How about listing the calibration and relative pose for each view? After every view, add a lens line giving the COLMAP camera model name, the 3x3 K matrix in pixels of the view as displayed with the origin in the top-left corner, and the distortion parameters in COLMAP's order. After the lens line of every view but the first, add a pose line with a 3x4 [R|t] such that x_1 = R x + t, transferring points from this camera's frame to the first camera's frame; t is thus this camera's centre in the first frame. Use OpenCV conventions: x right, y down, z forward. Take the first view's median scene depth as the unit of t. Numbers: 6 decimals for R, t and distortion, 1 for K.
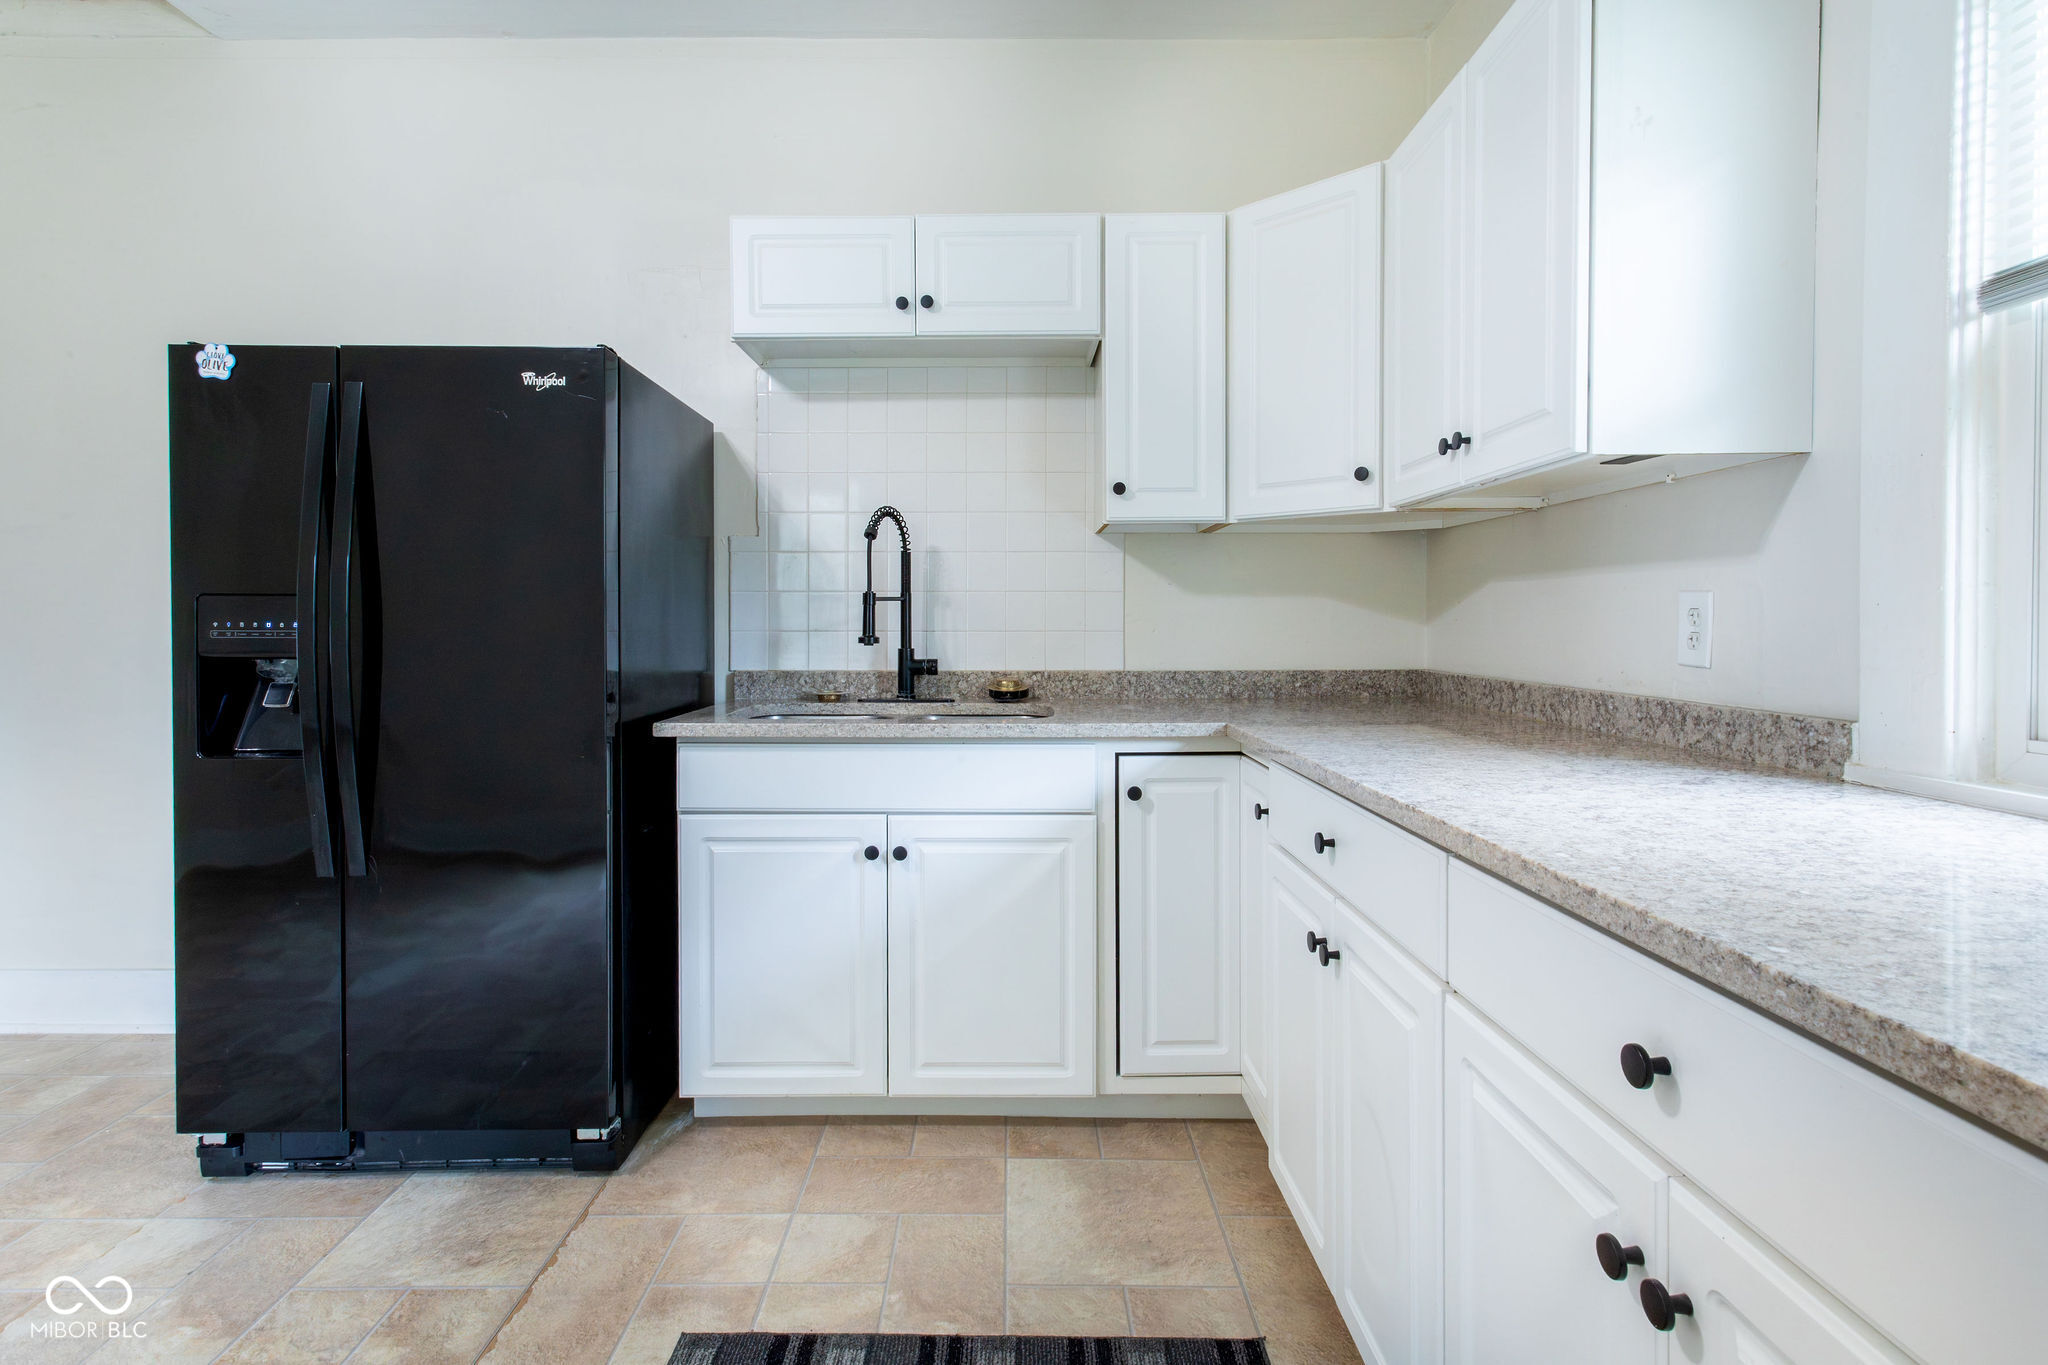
lens RADIAL K [[1016.6, 0, 1016.6], [0, 1016.6, 638.0], [0, 0, 1]] dist [0.000841, 0.000408]
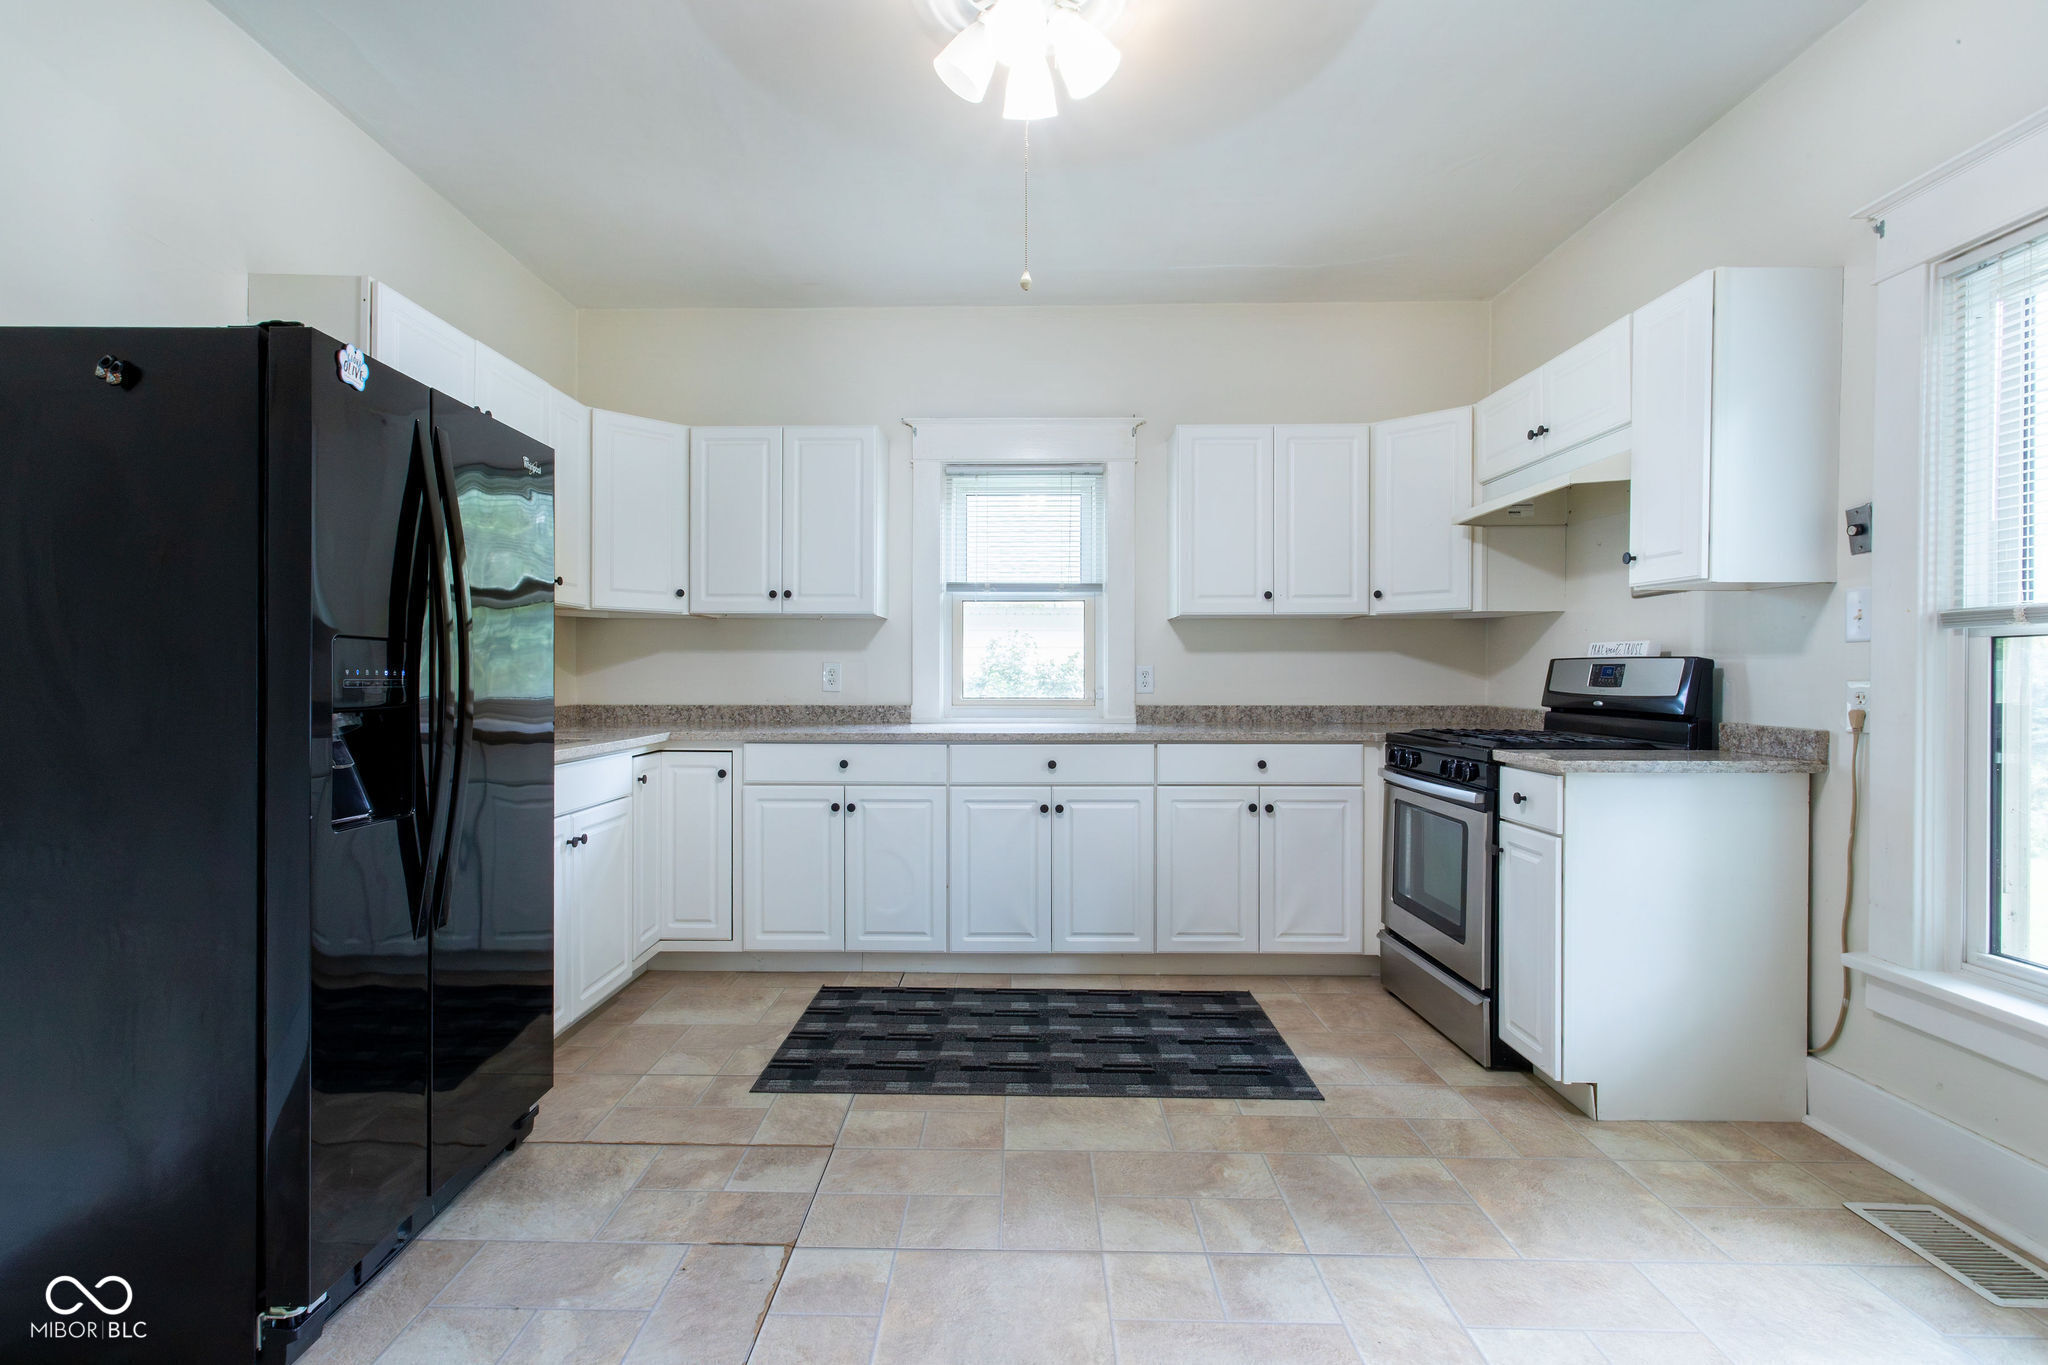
lens RADIAL K [[976.1, 0, 1038.5], [0, 976.1, 684.1], [0, 0, 1]] dist [0.001004, 0.001157]
pose [[-0.012741, -0.006394, 0.999898, -1.625034], [0.013963, 0.999881, 0.006572, -0.000912], [-0.999821, 0.014045, -0.012650, 0.435379]]
